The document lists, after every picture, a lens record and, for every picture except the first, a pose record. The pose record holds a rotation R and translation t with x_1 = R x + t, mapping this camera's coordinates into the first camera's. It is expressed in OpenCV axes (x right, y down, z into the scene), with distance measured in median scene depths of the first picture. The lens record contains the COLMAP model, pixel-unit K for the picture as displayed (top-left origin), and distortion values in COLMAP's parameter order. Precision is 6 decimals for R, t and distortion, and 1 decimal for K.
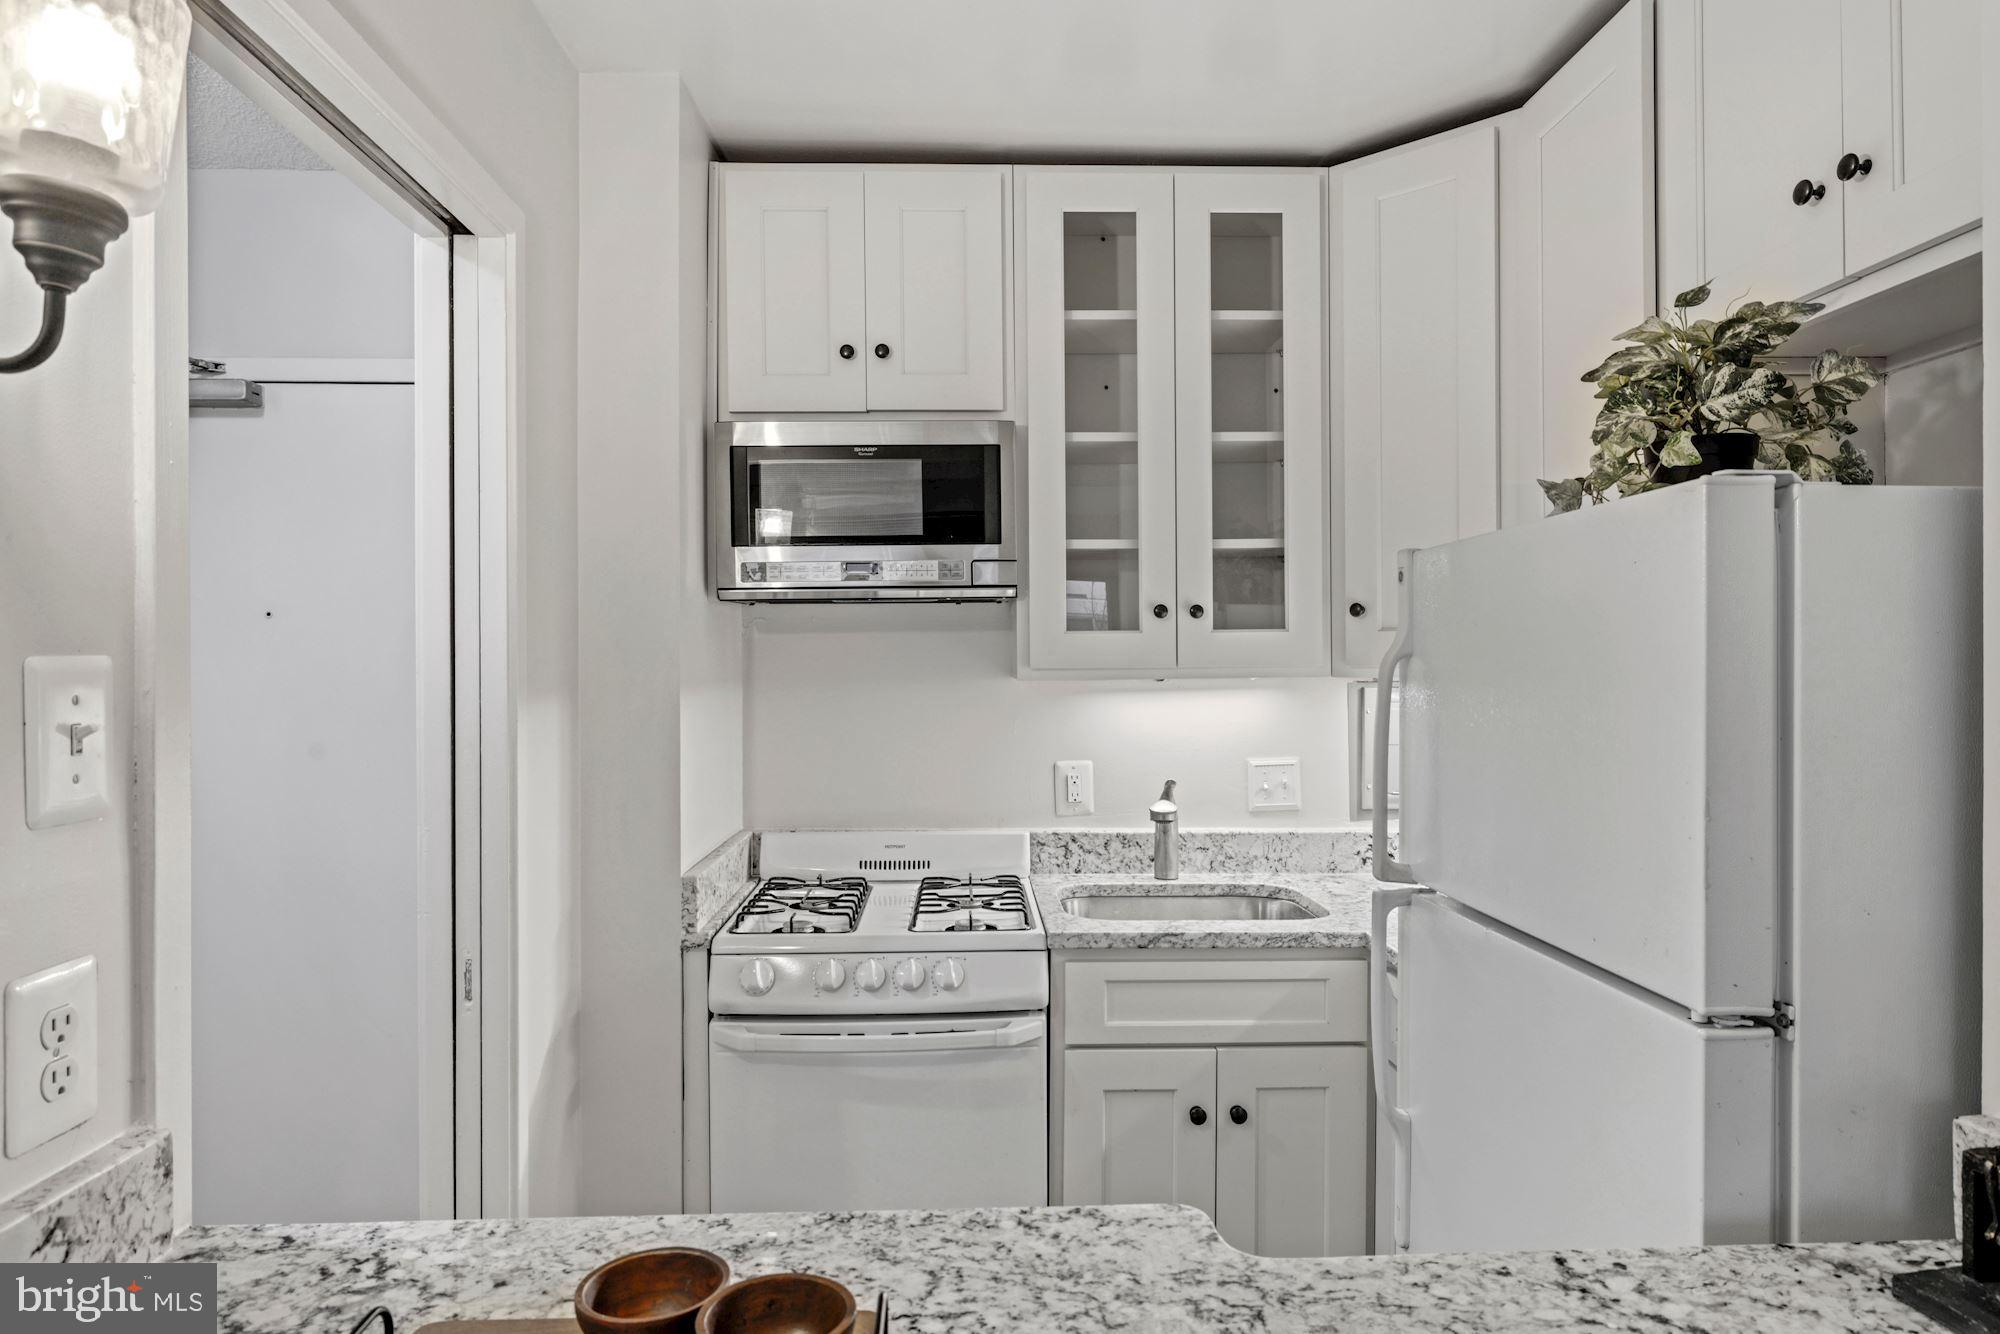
lens RADIAL K [[1210.8, 0, 1008.0], [0, 1210.8, 666.0], [0, 0, 1]] dist [0.002185, -0.000355]
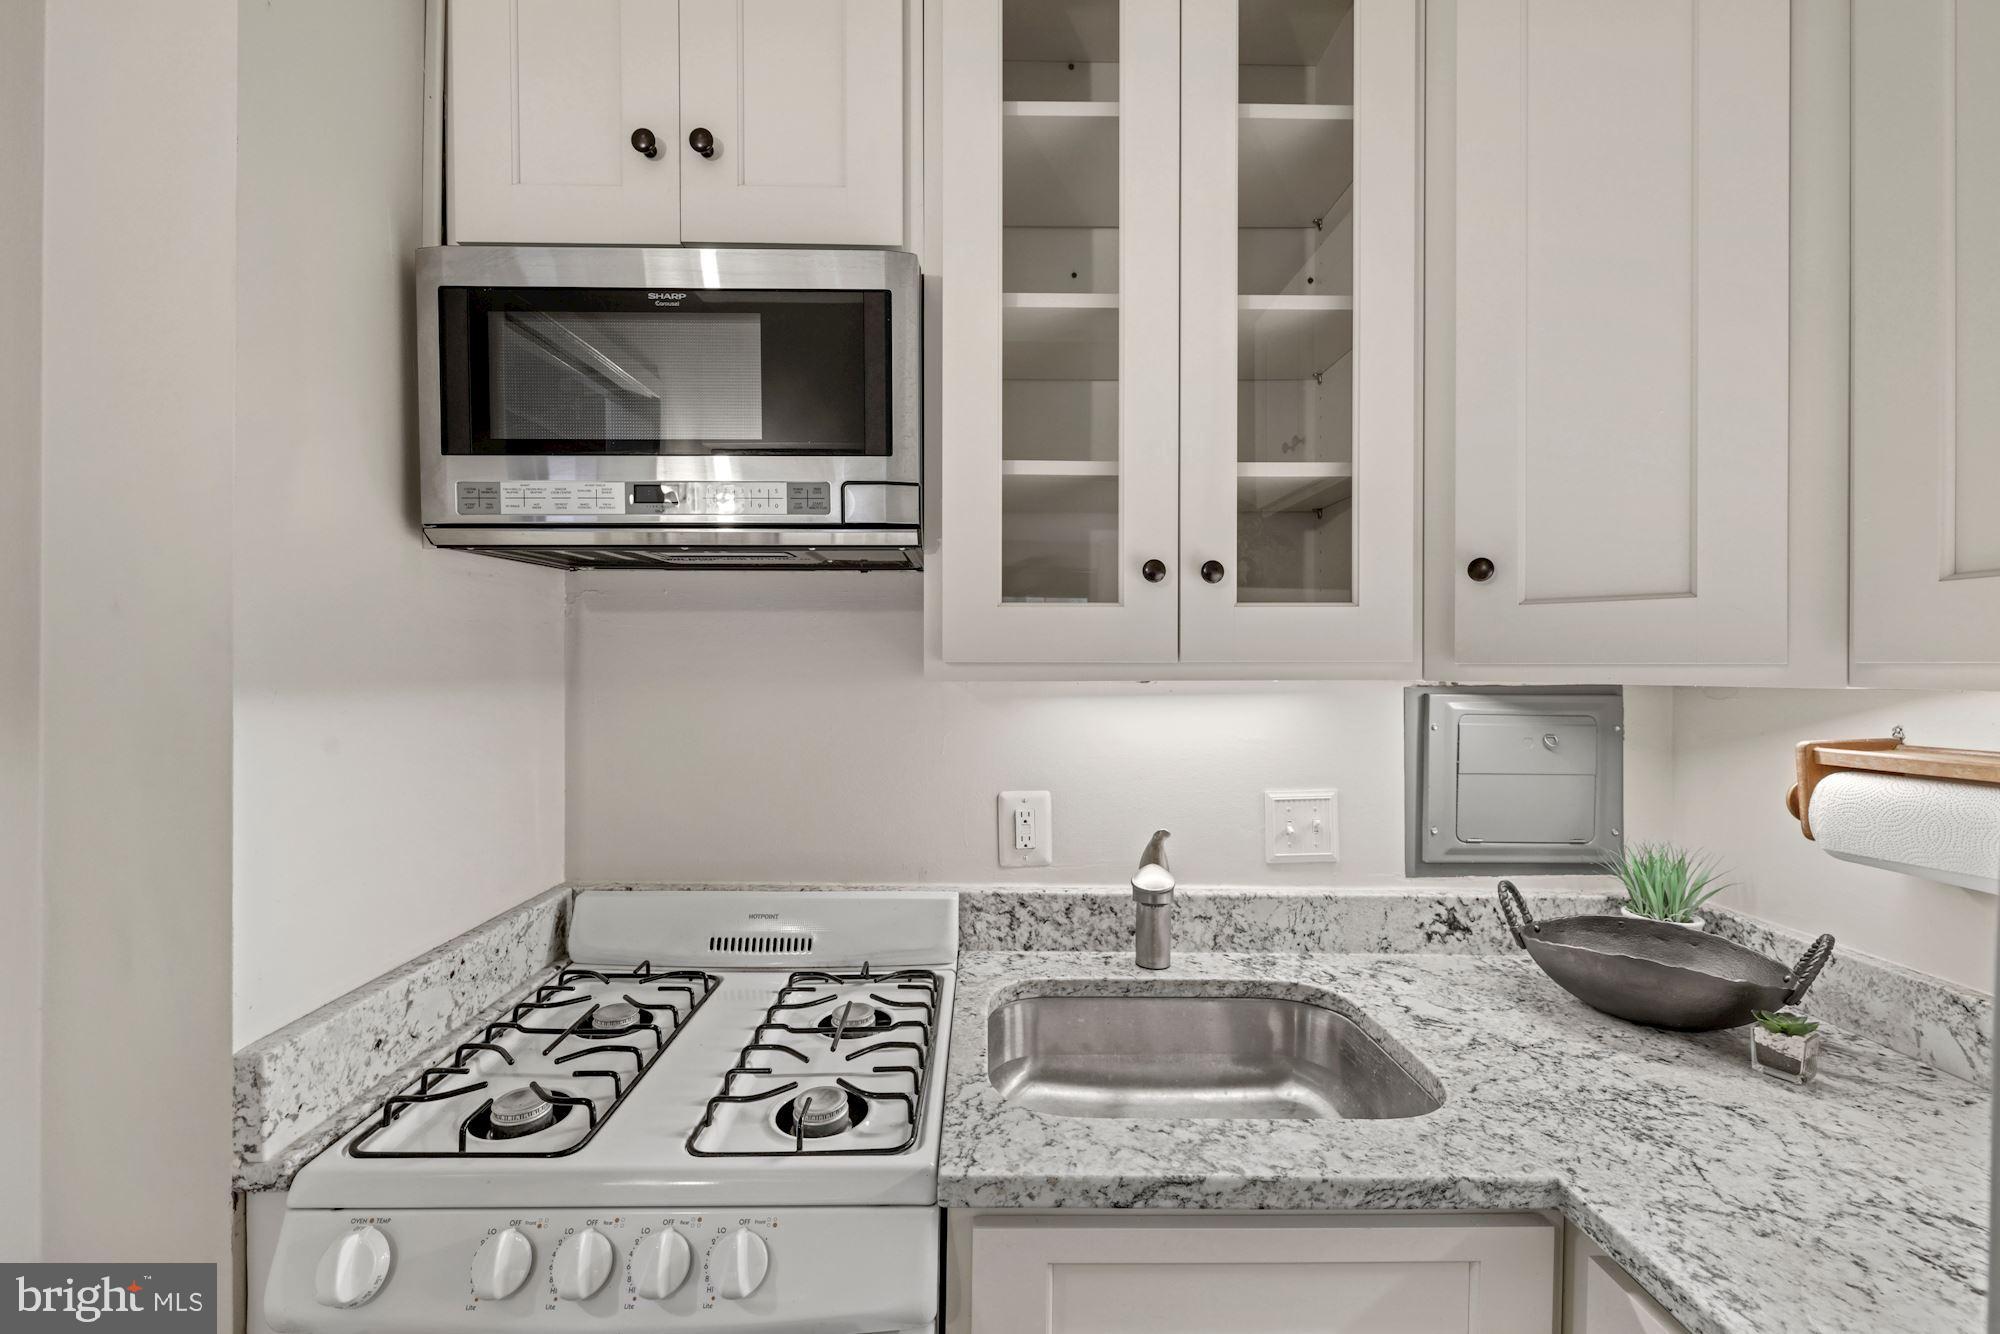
lens RADIAL K [[834.1, 0, 1006.5], [0, 834.1, 667.0], [0, 0, 1]] dist [0.000652, 0.000087]
pose [[0.999815, 0.008887, -0.017054, 0.057495], [-0.008857, 0.999959, 0.001872, 0.003559], [0.017070, -0.001721, 0.999853, 0.561047]]
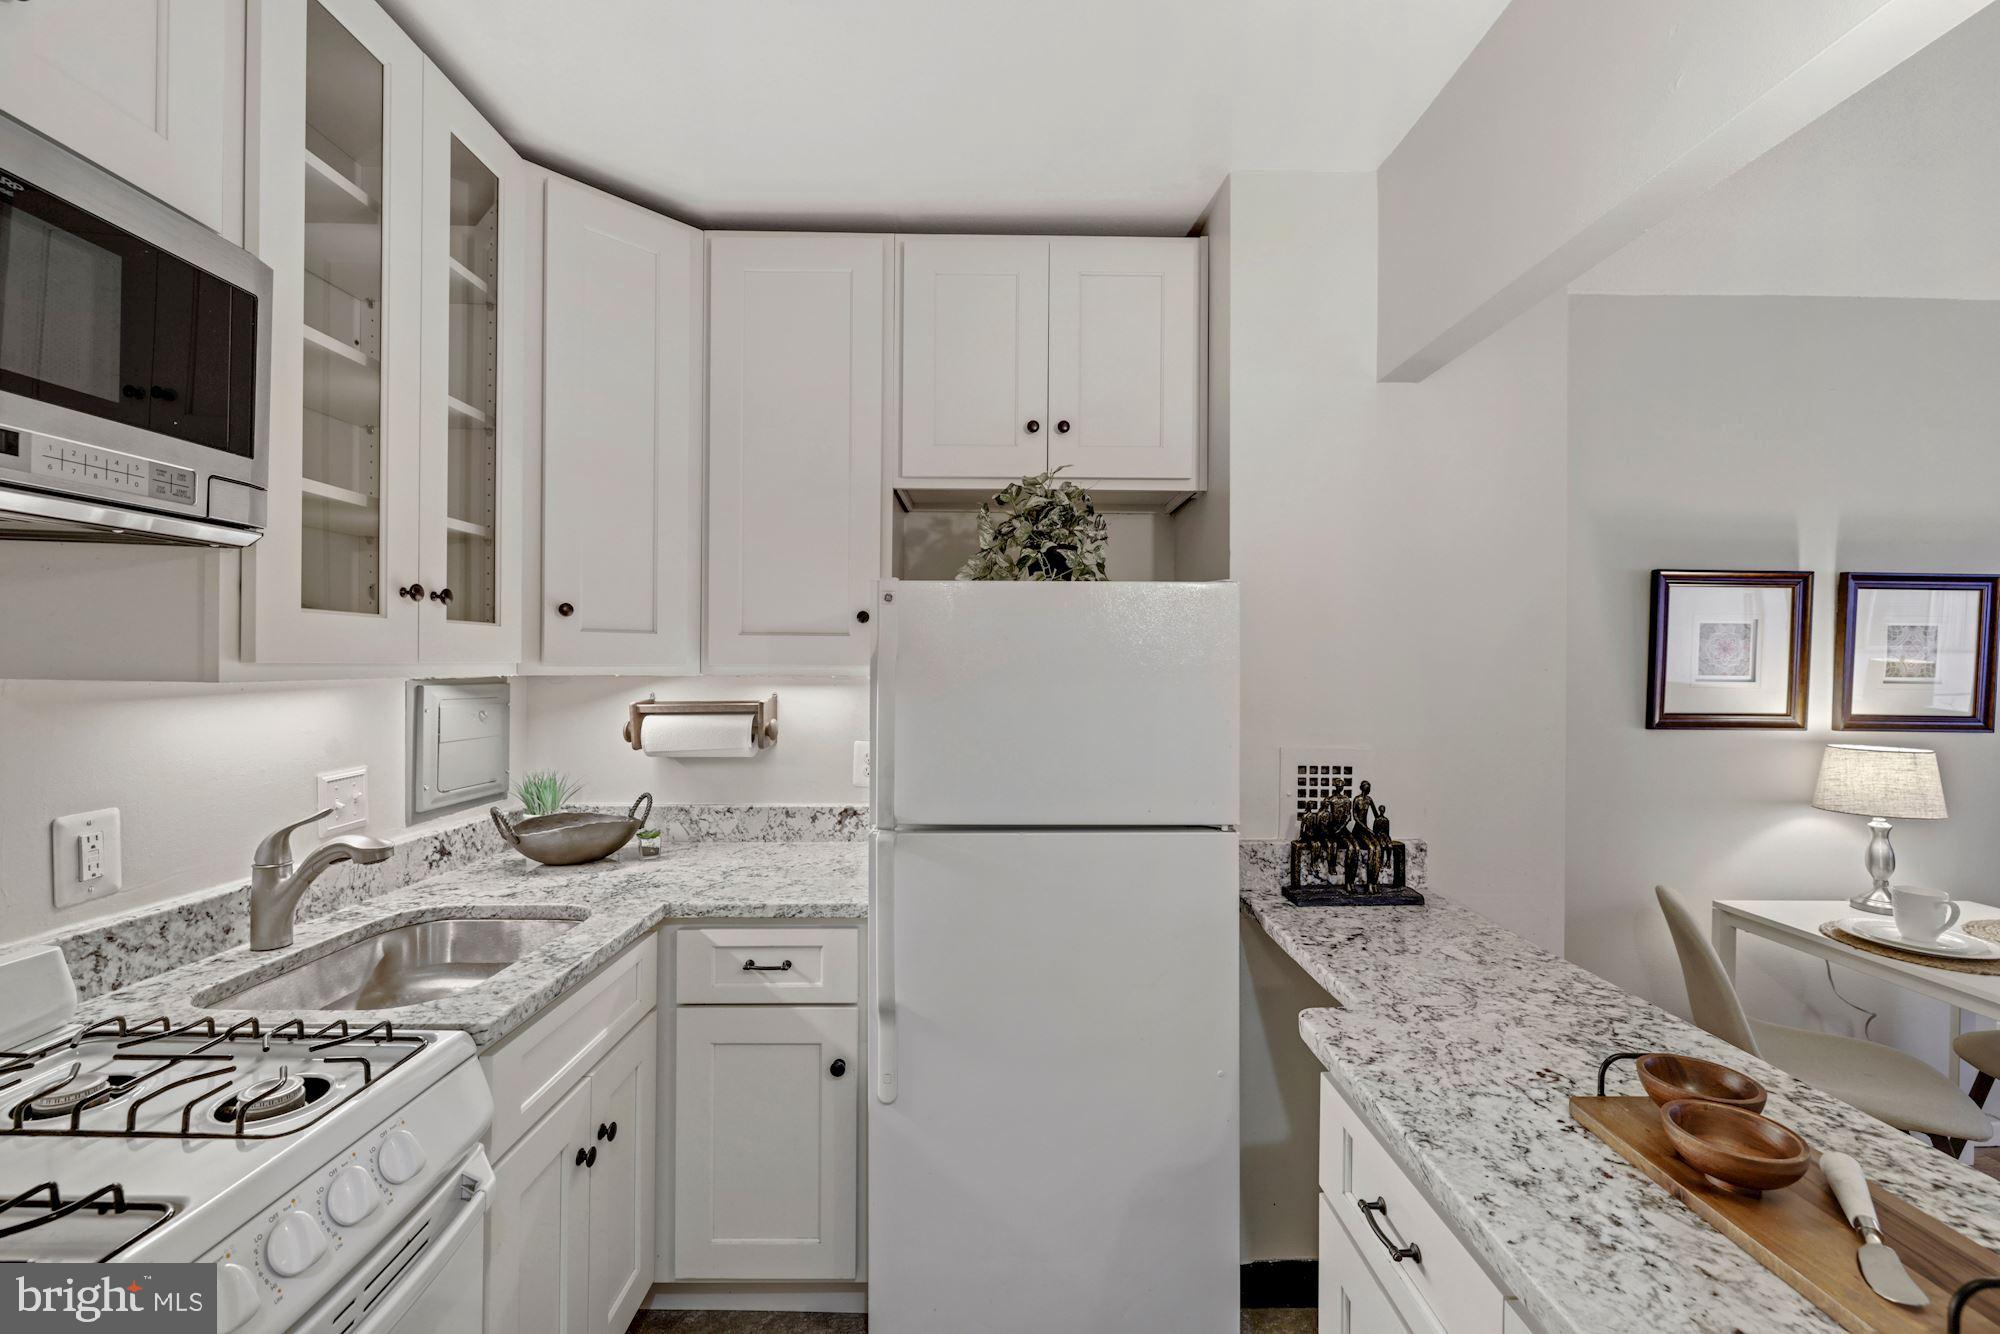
lens RADIAL K [[834.1, 0, 1006.5], [0, 834.1, 667.0], [0, 0, 1]] dist [0.000652, 0.000087]
pose [[0.022657, 0.005555, 0.999728, -0.403368], [-0.005512, 0.999970, -0.005432, 0.004549], [-0.999728, -0.005388, 0.022687, 0.585774]]
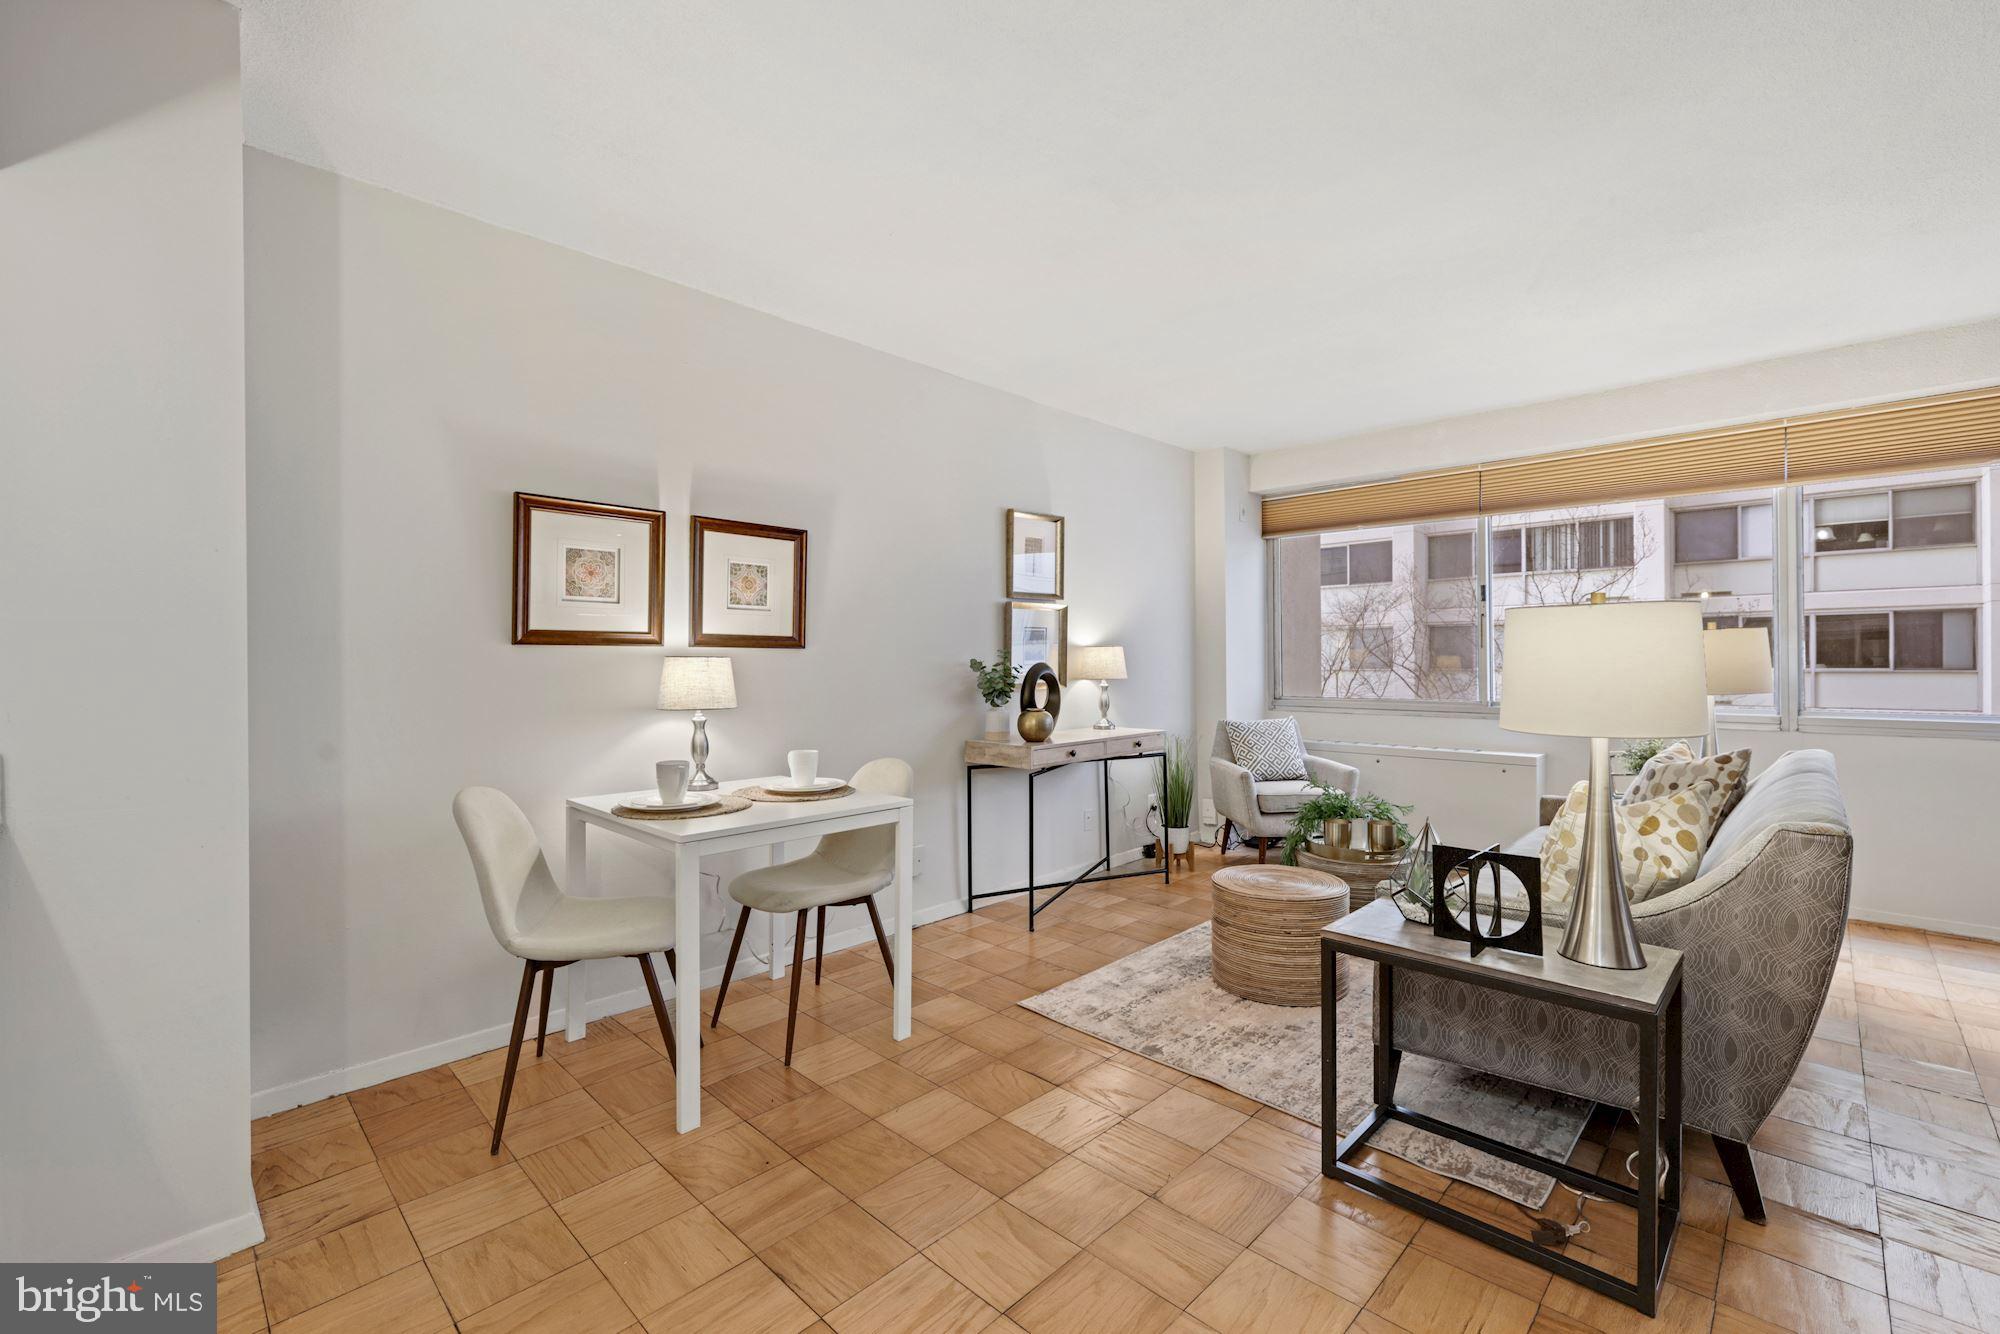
lens RADIAL K [[834.1, 0, 1006.5], [0, 834.1, 667.0], [0, 0, 1]] dist [0.000652, 0.000087]
pose [[-0.688868, -0.003038, 0.724881, -0.562398], [0.004266, 0.999957, 0.008245, 0.087919], [-0.724874, 0.008772, -0.688825, 0.130172]]
